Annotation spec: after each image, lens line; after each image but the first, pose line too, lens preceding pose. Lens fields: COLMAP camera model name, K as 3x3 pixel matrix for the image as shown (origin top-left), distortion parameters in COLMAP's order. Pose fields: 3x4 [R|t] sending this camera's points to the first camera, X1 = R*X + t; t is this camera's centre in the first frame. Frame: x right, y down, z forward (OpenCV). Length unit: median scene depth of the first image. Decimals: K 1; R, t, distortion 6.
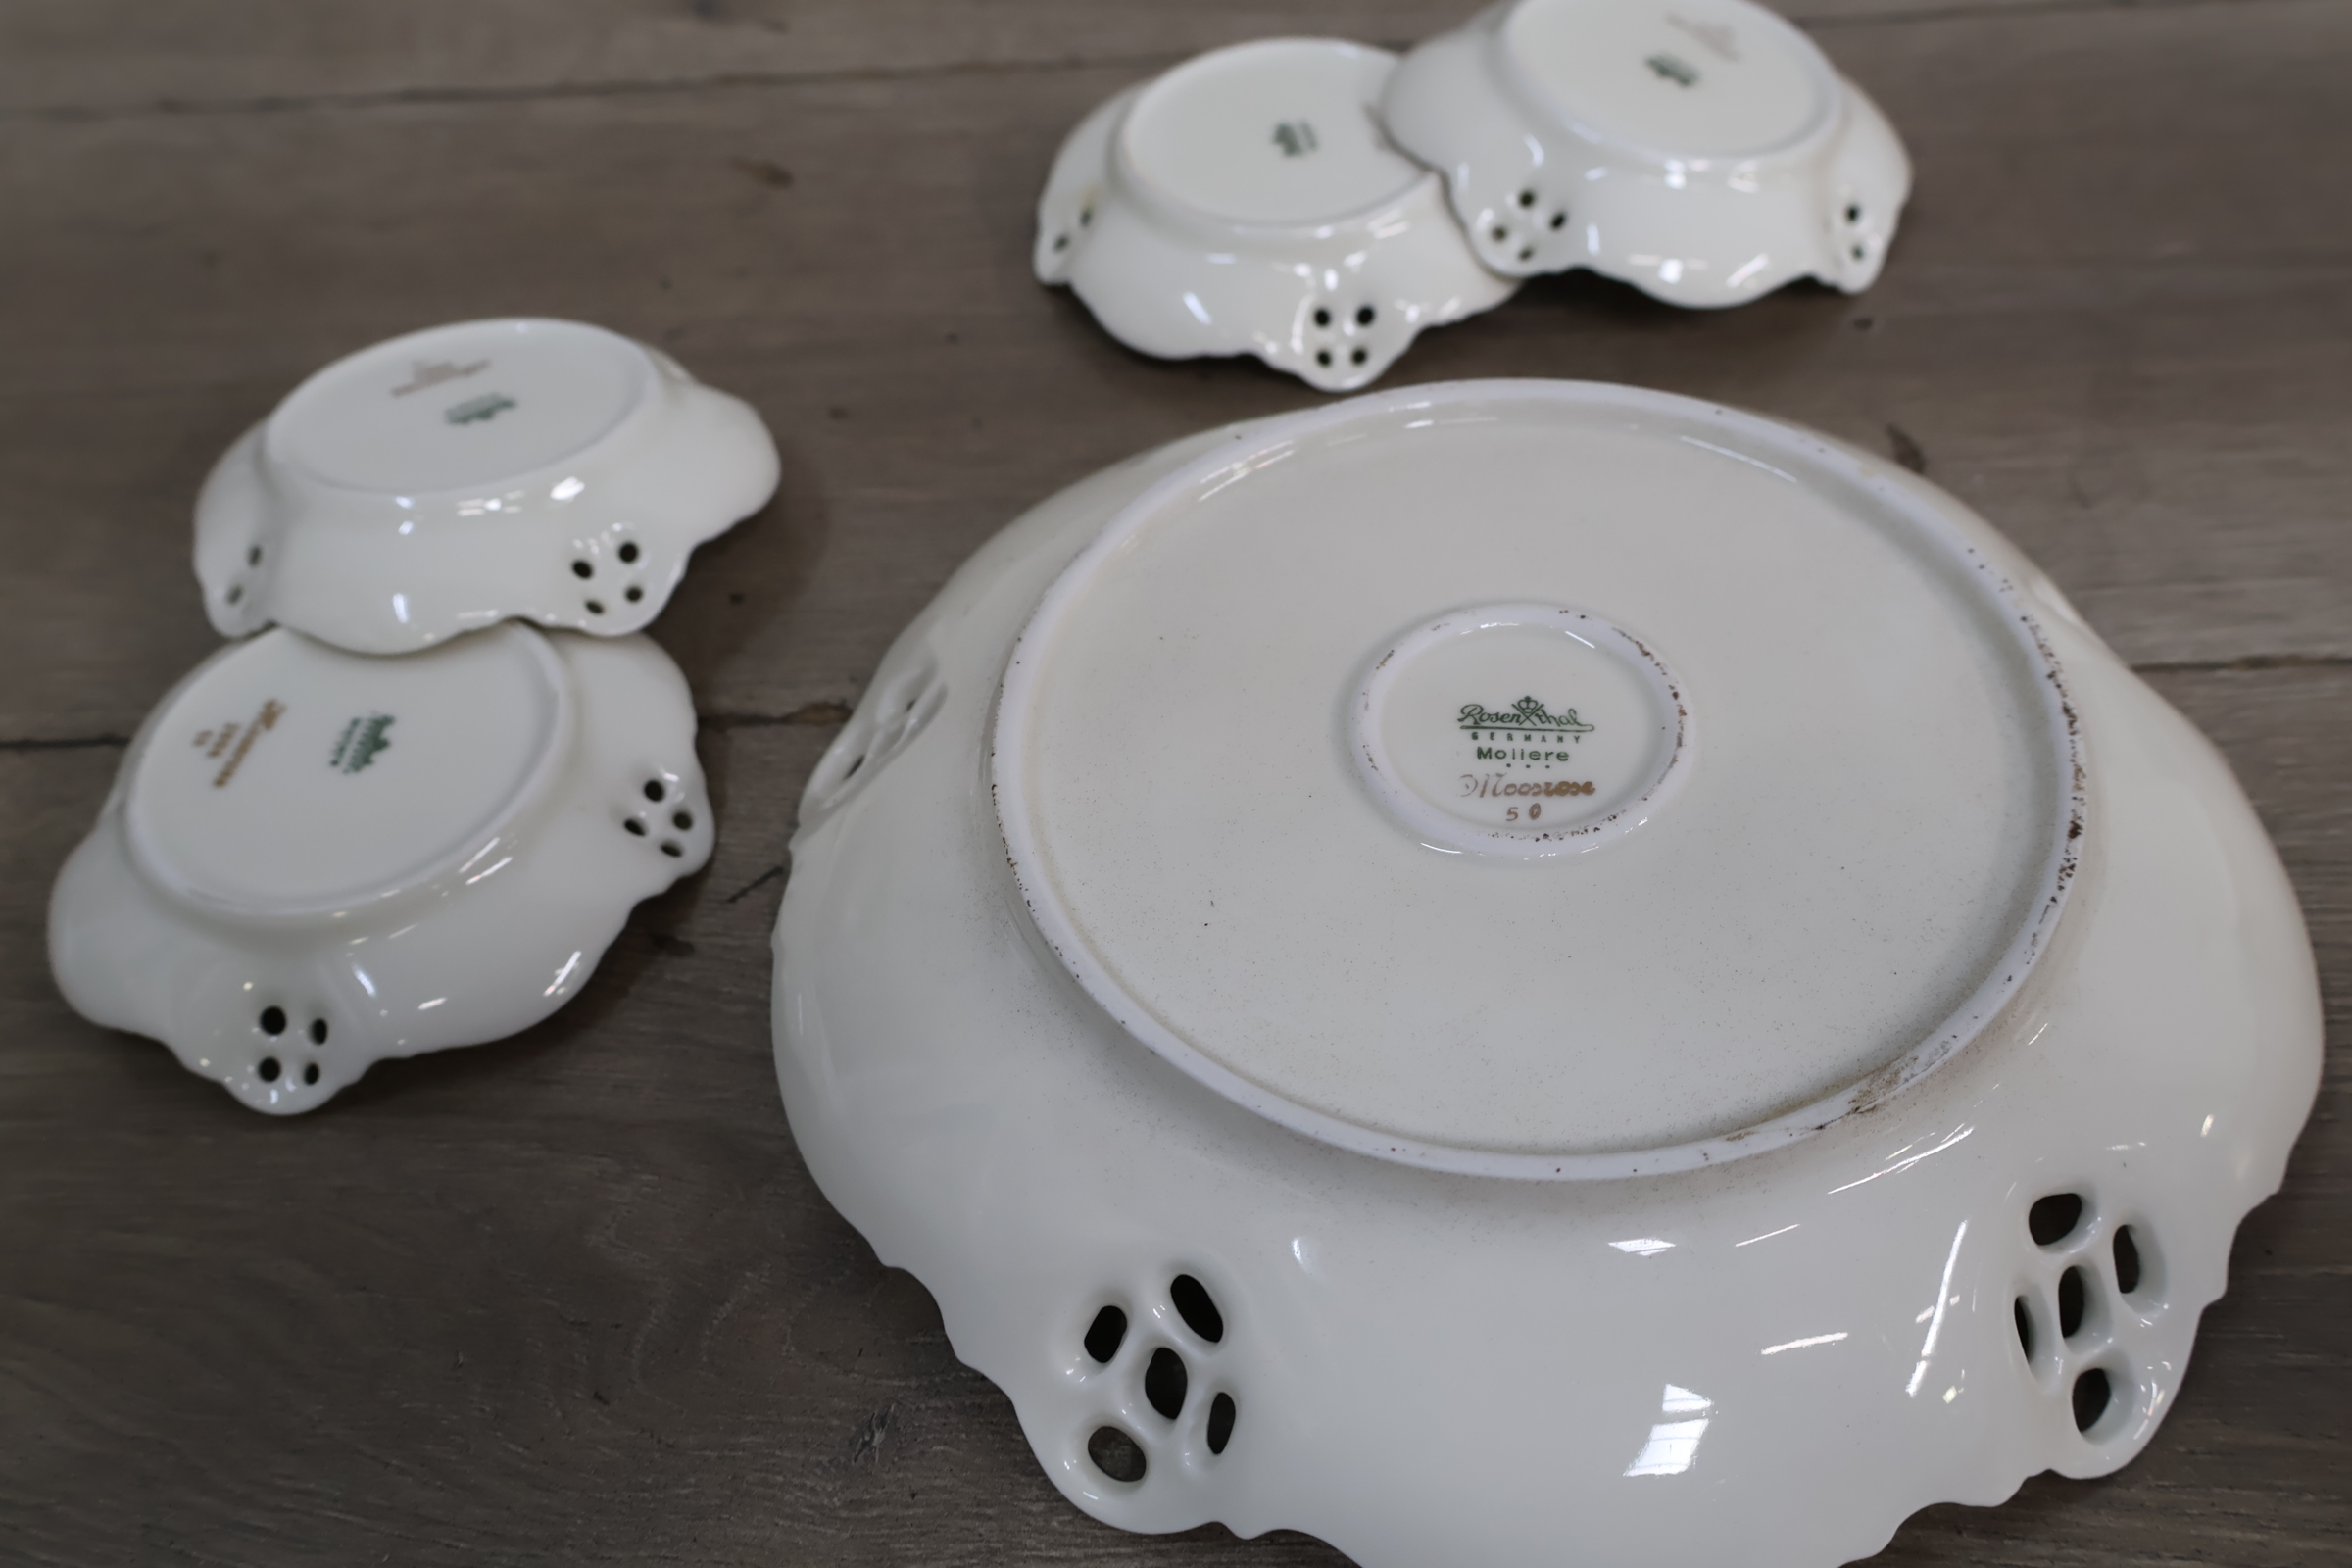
lens RADIAL K [[2102.8, 0, 1173.5], [0, 2102.8, 793.1], [0, 0, 1]] dist [0.010218, -0.004195]
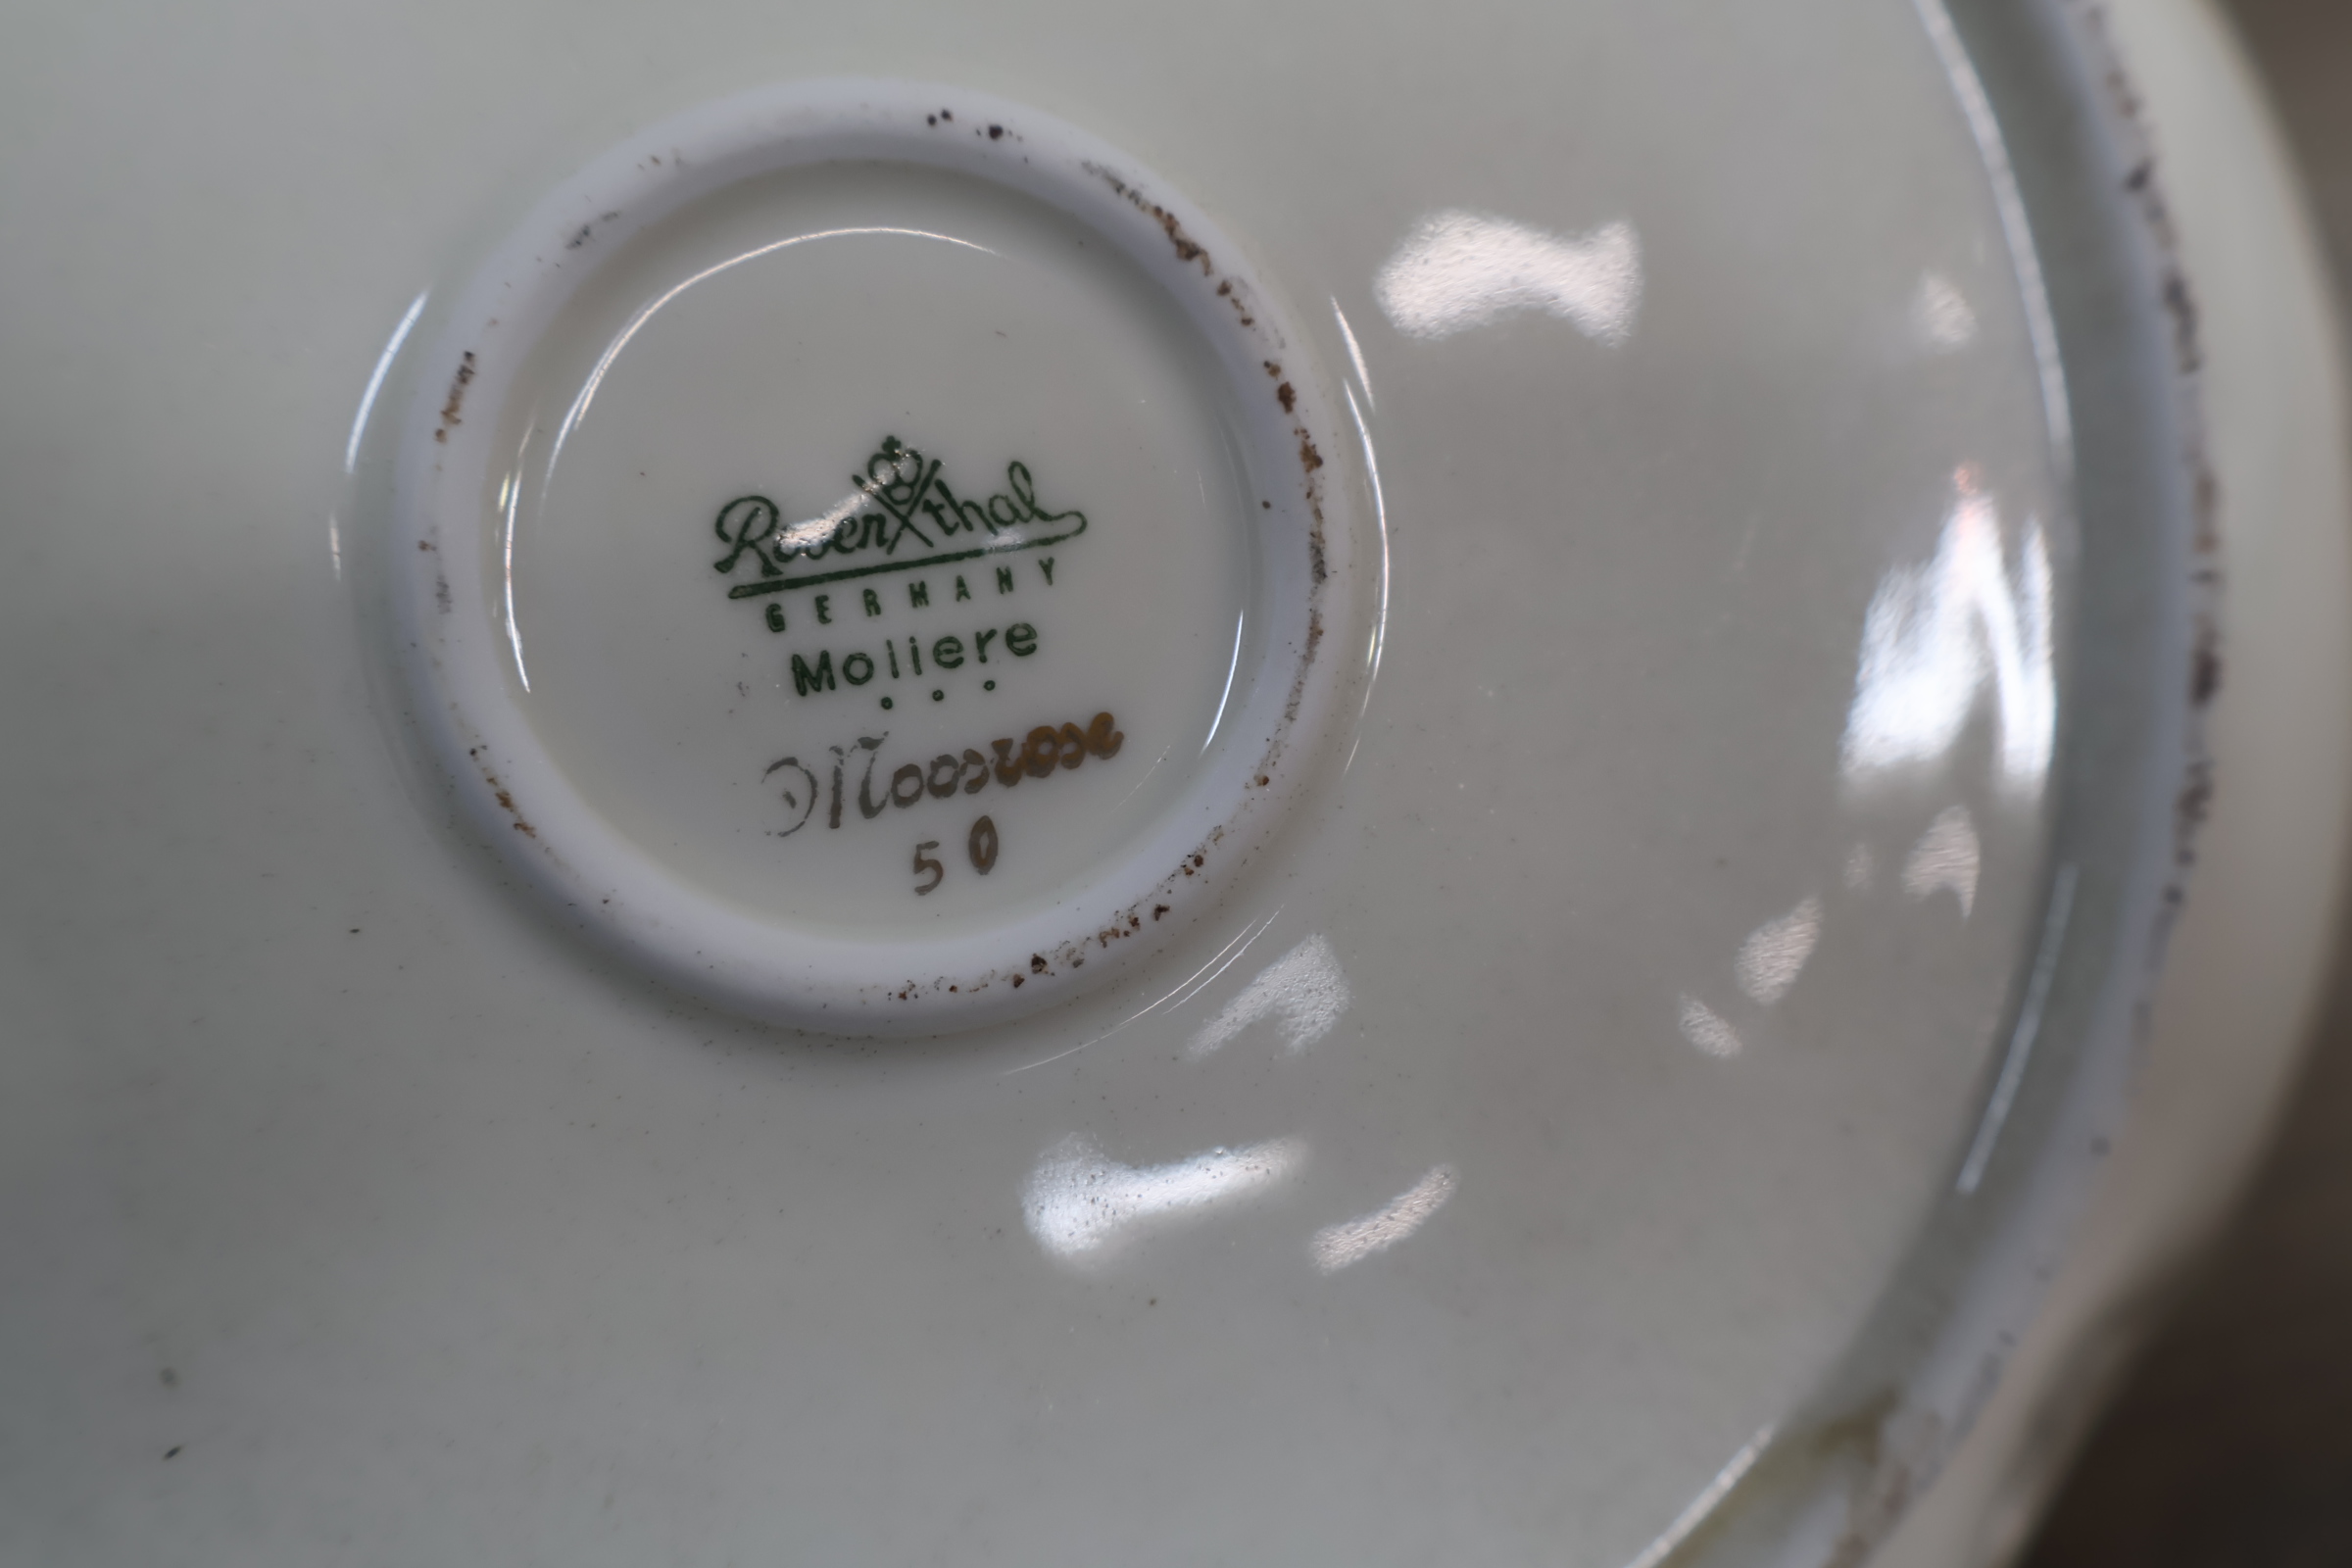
lens RADIAL K [[2185.9, 0, 1162.7], [0, 2185.9, 774.1], [0, 0, 1]] dist [0.018349, -0.003752]
pose [[0.918068, -0.280868, 0.279758, 0.093396], [0.032206, 0.756217, 0.653528, -0.250141], [-0.395112, -0.590973, 0.703304, 0.704536]]
